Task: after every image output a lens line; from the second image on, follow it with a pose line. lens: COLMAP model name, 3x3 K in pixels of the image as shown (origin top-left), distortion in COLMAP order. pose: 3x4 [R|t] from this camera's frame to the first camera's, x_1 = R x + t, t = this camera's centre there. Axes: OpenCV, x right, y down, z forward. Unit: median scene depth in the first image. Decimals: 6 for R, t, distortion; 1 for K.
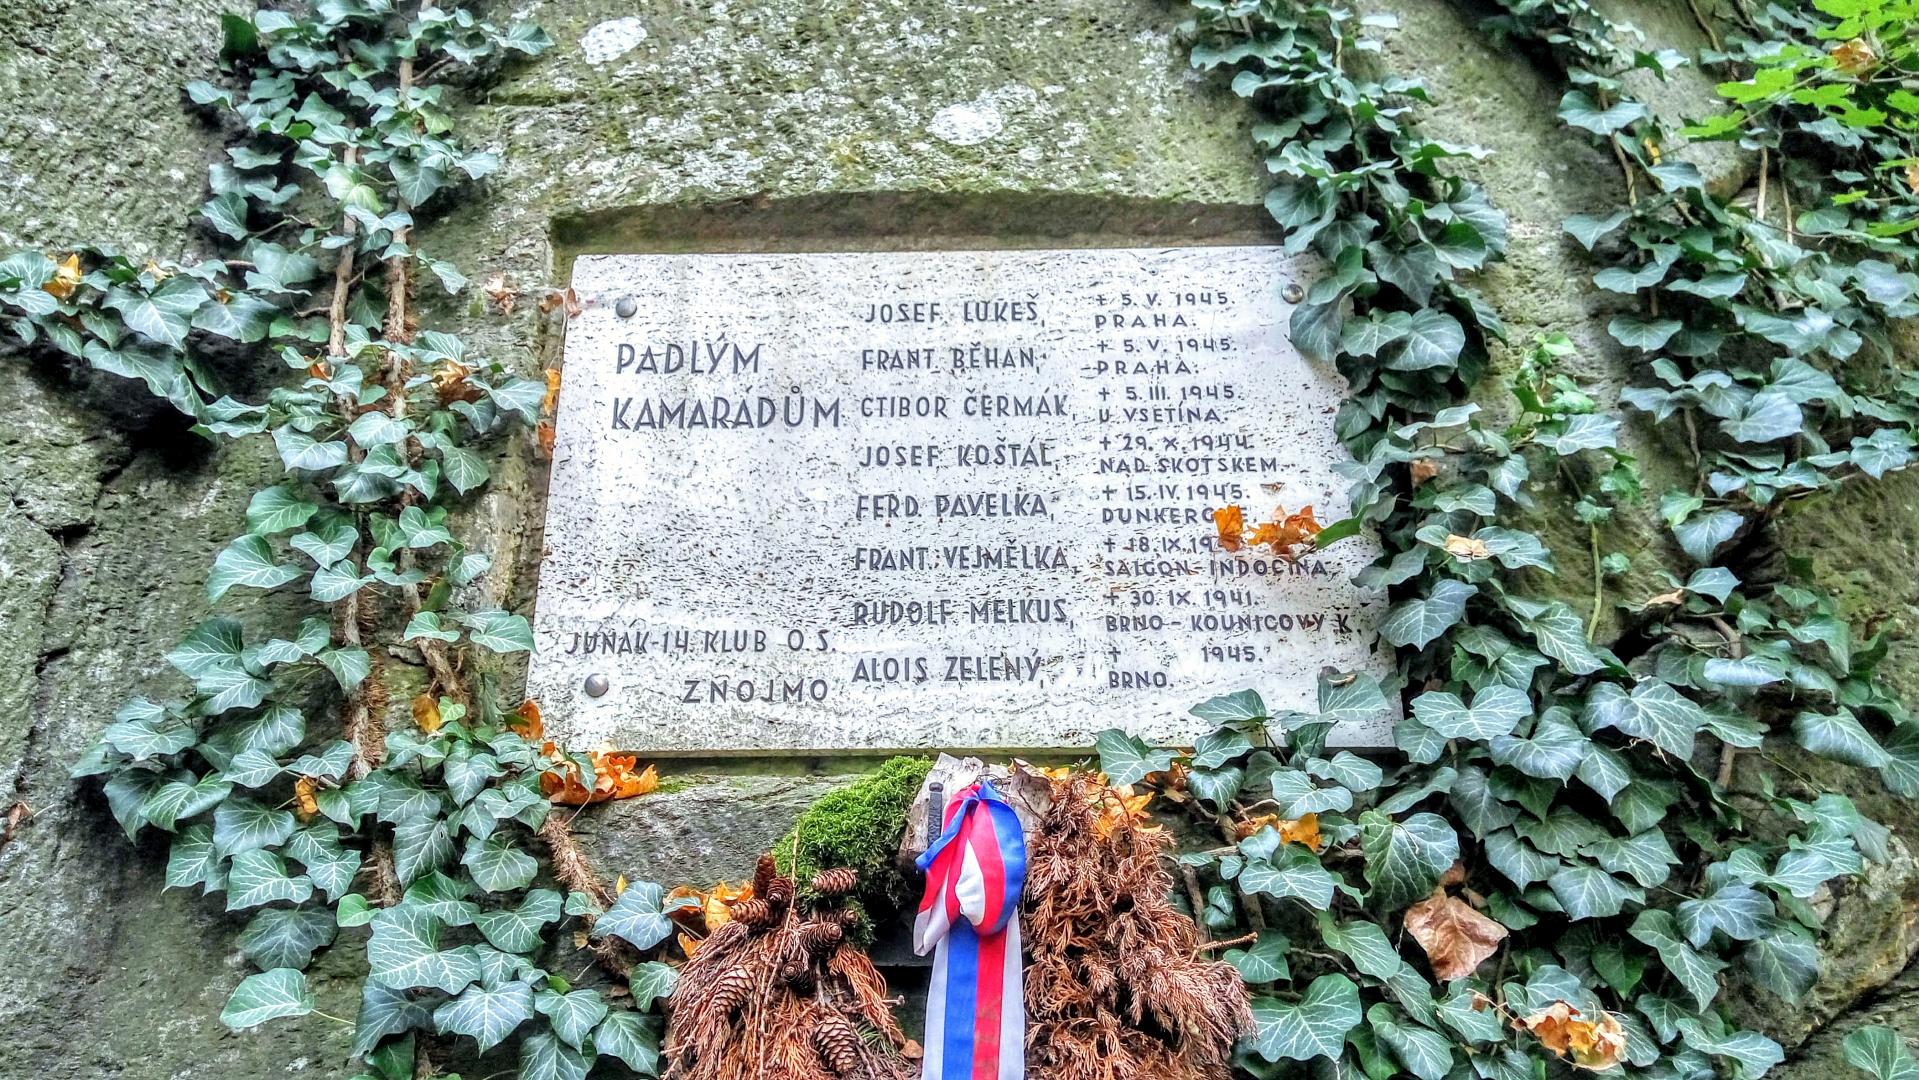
lens RADIAL K [[1480.1, 0, 937.9], [0, 1480.1, 534.1], [0, 0, 1]] dist [0.106078, -0.147135]
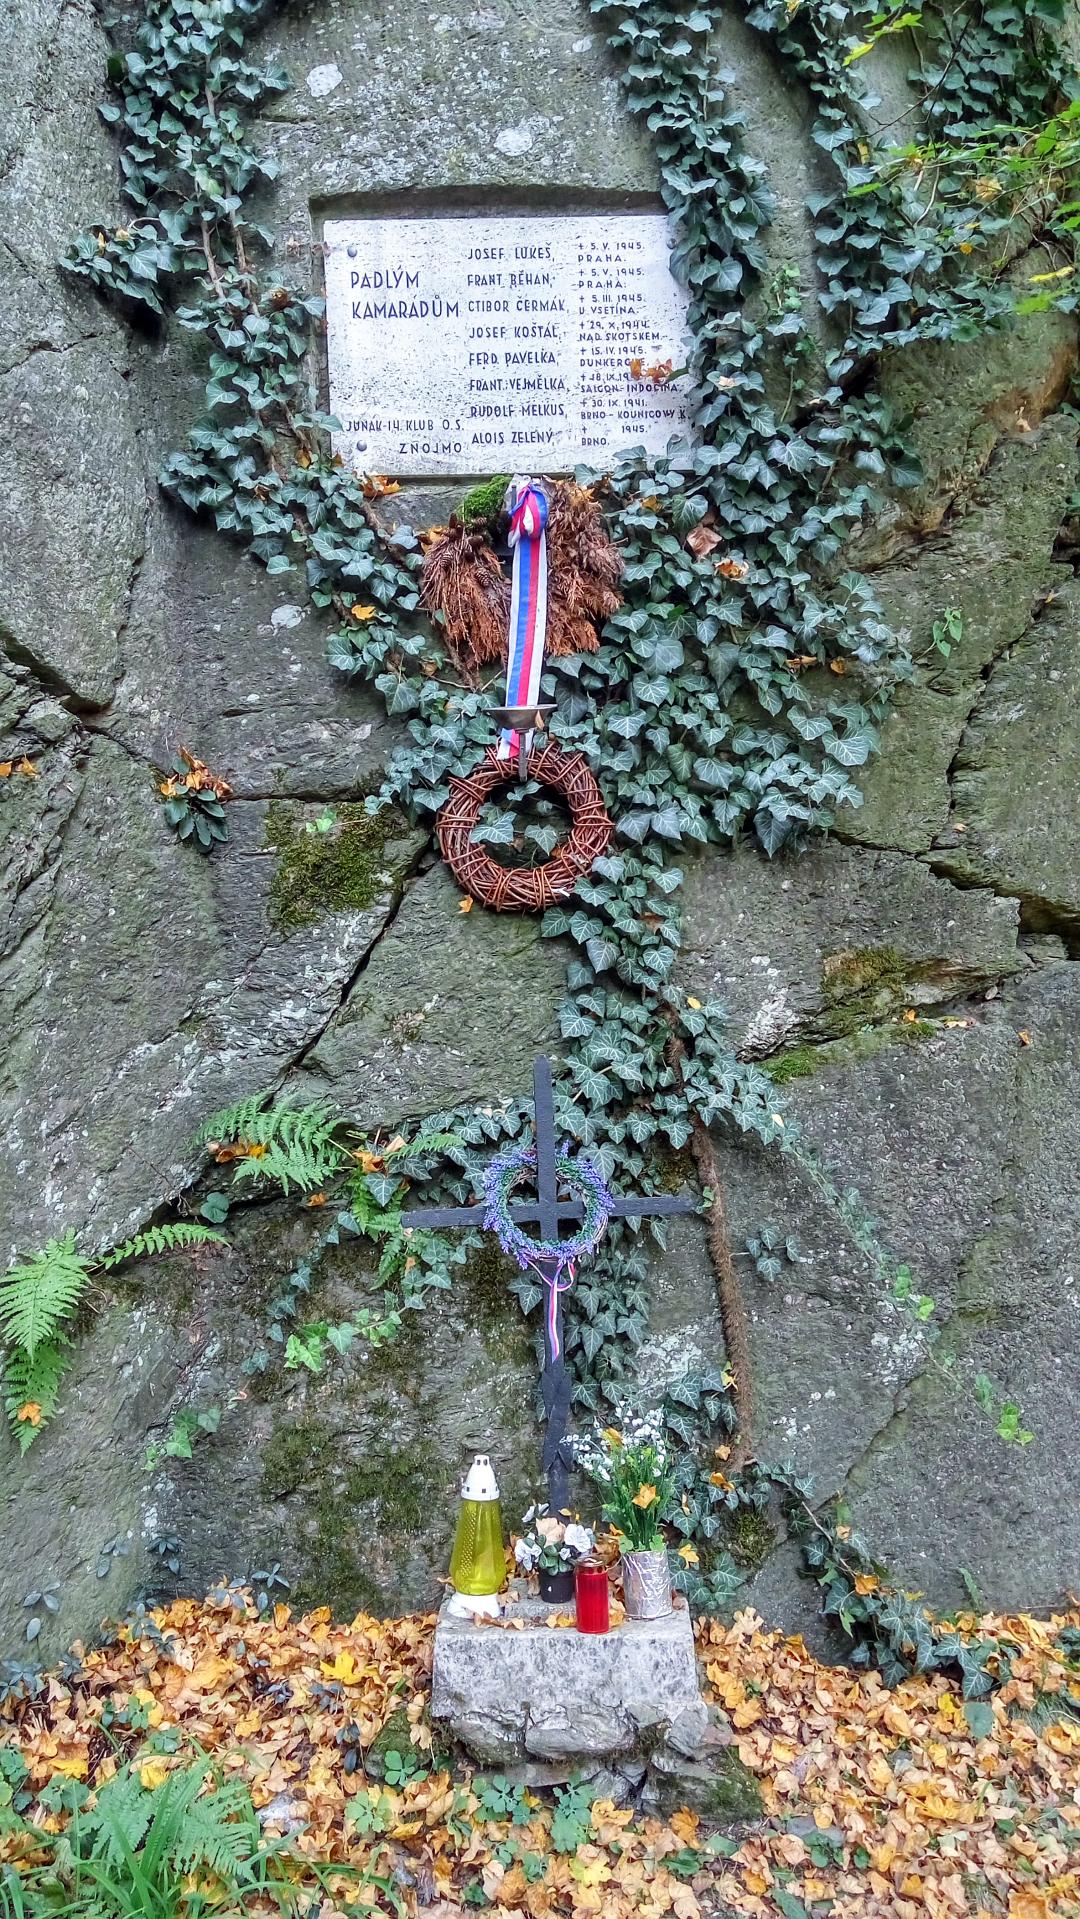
lens RADIAL K [[1480.1, 0, 562.1], [0, 1480.1, 937.8], [0, 0, 1]] dist [0.106078, -0.147135]
pose [[0.997442, -0.031449, 0.064197, -0.089484], [0.001486, 0.906960, 0.421215, -0.181067], [-0.071471, -0.420042, 0.904686, -1.425244]]
